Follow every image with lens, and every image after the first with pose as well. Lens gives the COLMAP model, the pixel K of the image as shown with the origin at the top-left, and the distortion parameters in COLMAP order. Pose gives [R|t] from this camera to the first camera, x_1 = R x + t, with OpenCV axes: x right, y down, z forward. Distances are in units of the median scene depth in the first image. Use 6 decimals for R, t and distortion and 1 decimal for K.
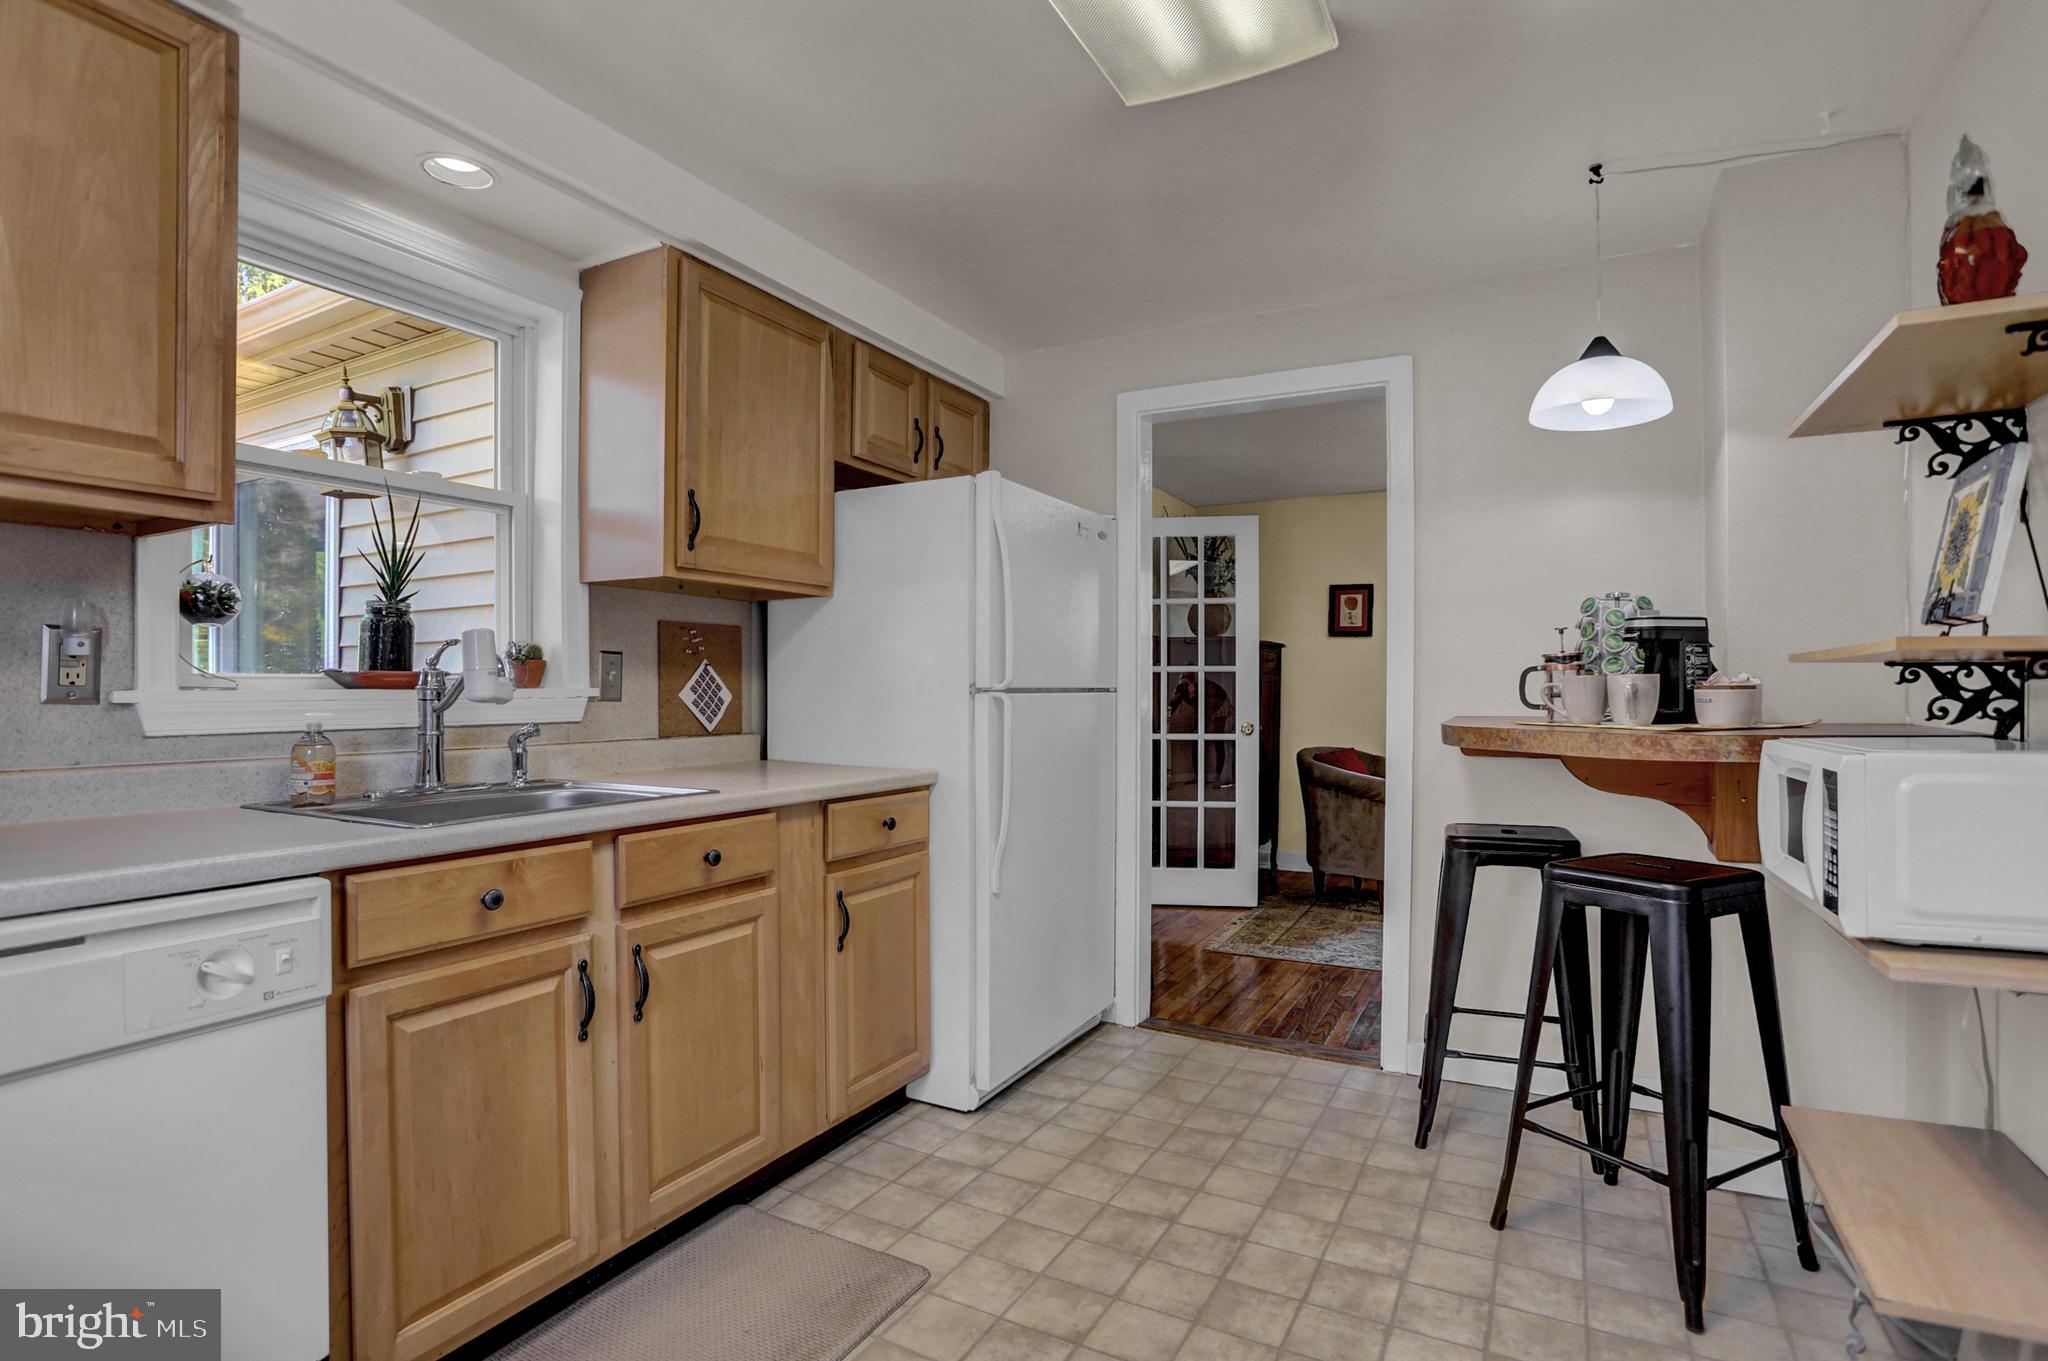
lens RADIAL K [[1003.9, 0, 1032.3], [0, 1003.9, 682.4], [0, 0, 1]] dist [-0.062540, 0.027202]
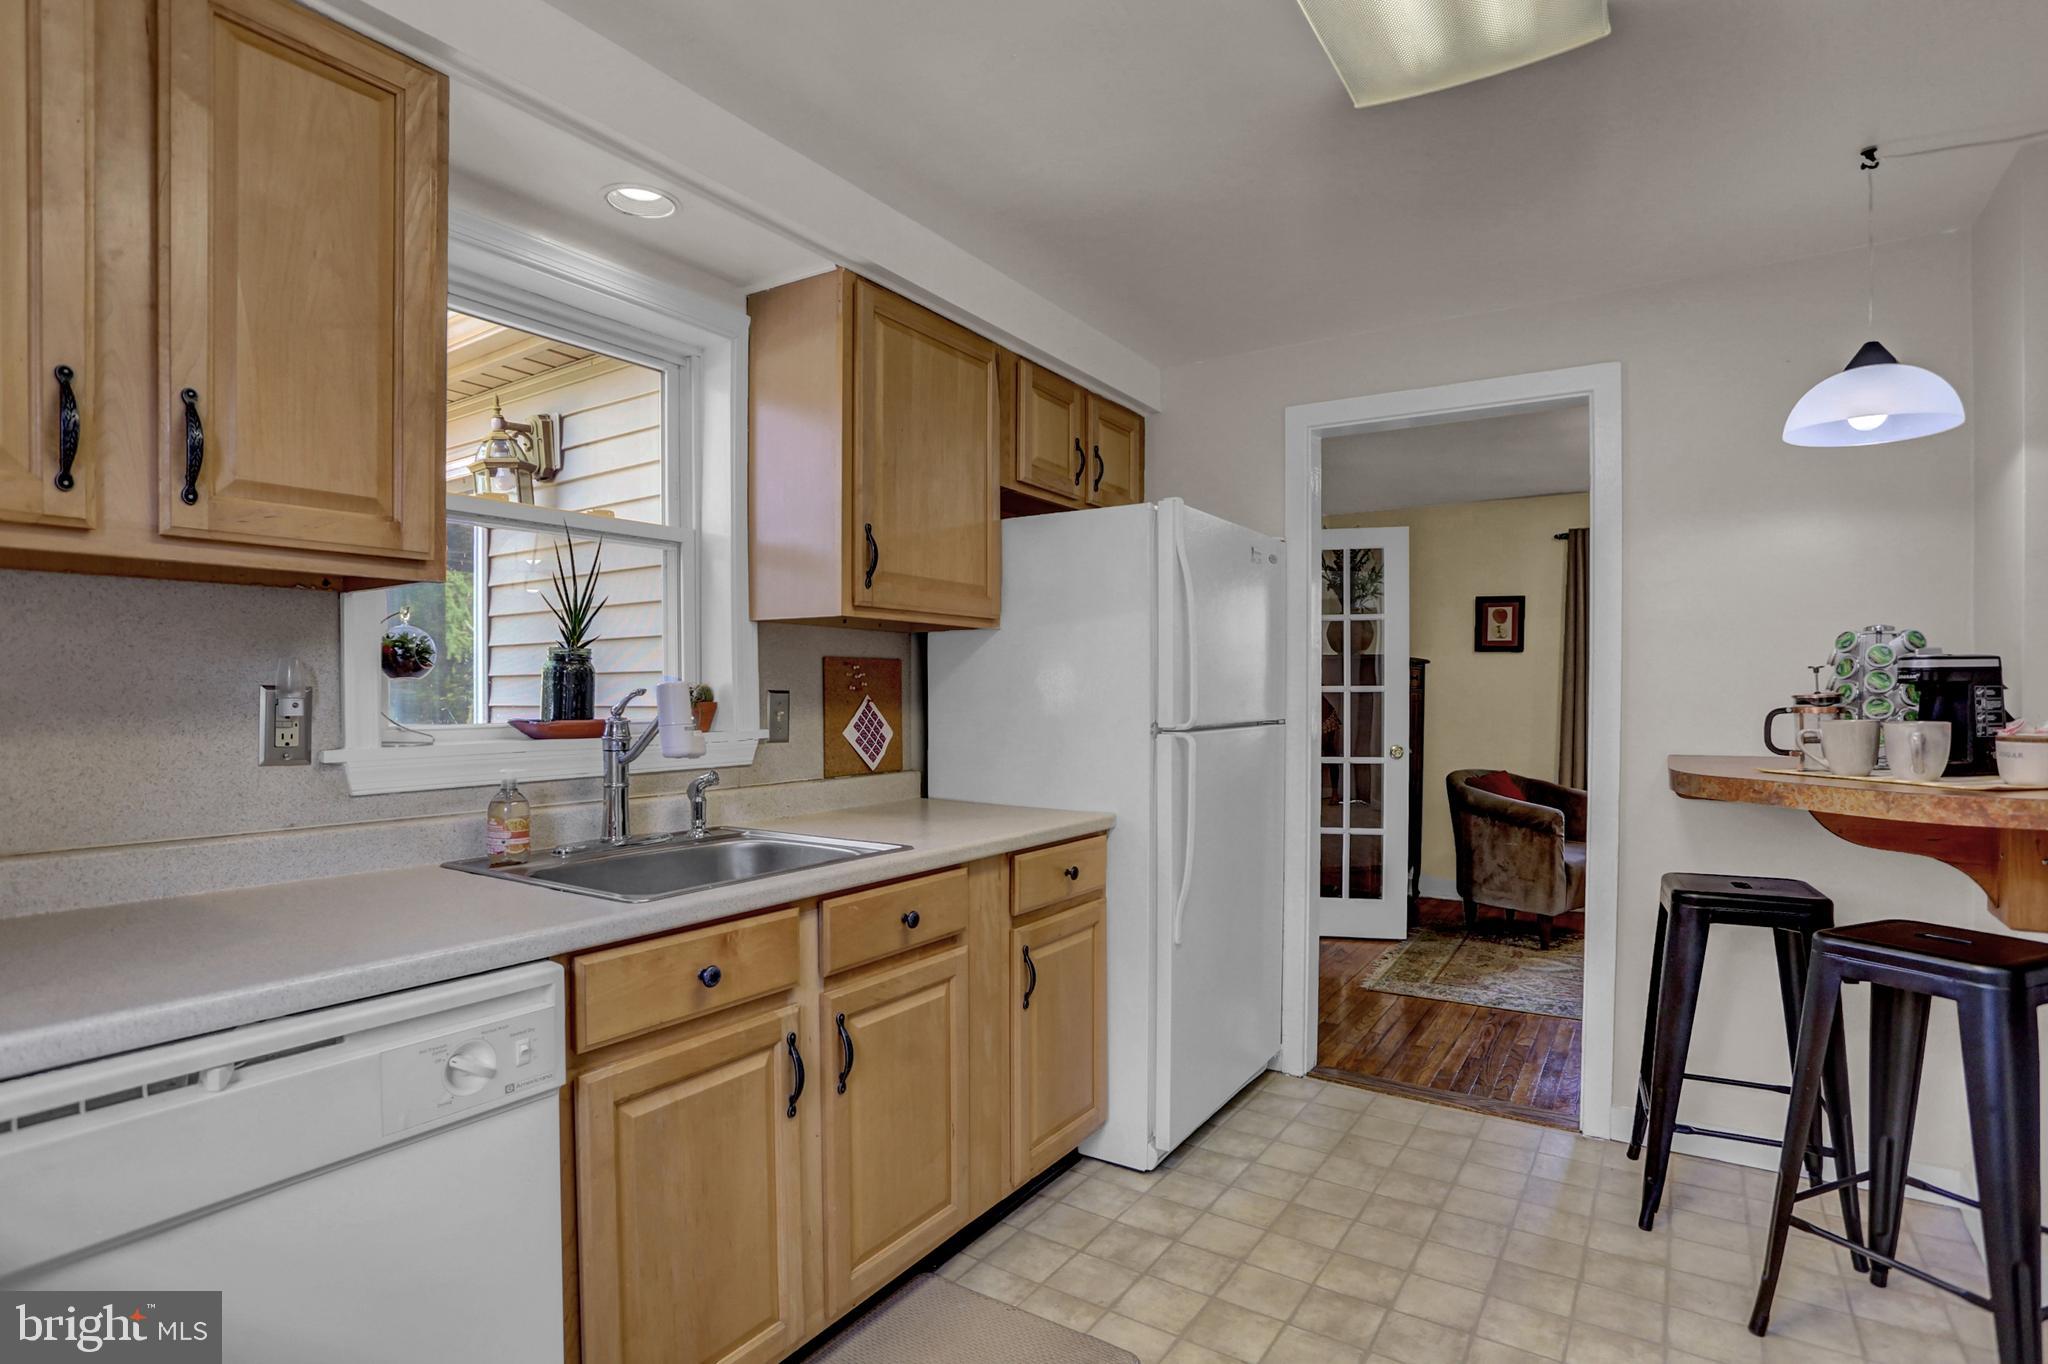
lens RADIAL K [[1023.1, 0, 1039.0], [0, 1023.1, 695.2], [0, 0, 1]] dist [-0.065107, 0.029855]
pose [[0.996859, -0.001035, -0.079189, -0.107263], [0.001877, 0.999942, 0.010564, -0.042037], [0.079174, -0.010679, 0.996804, 0.037865]]
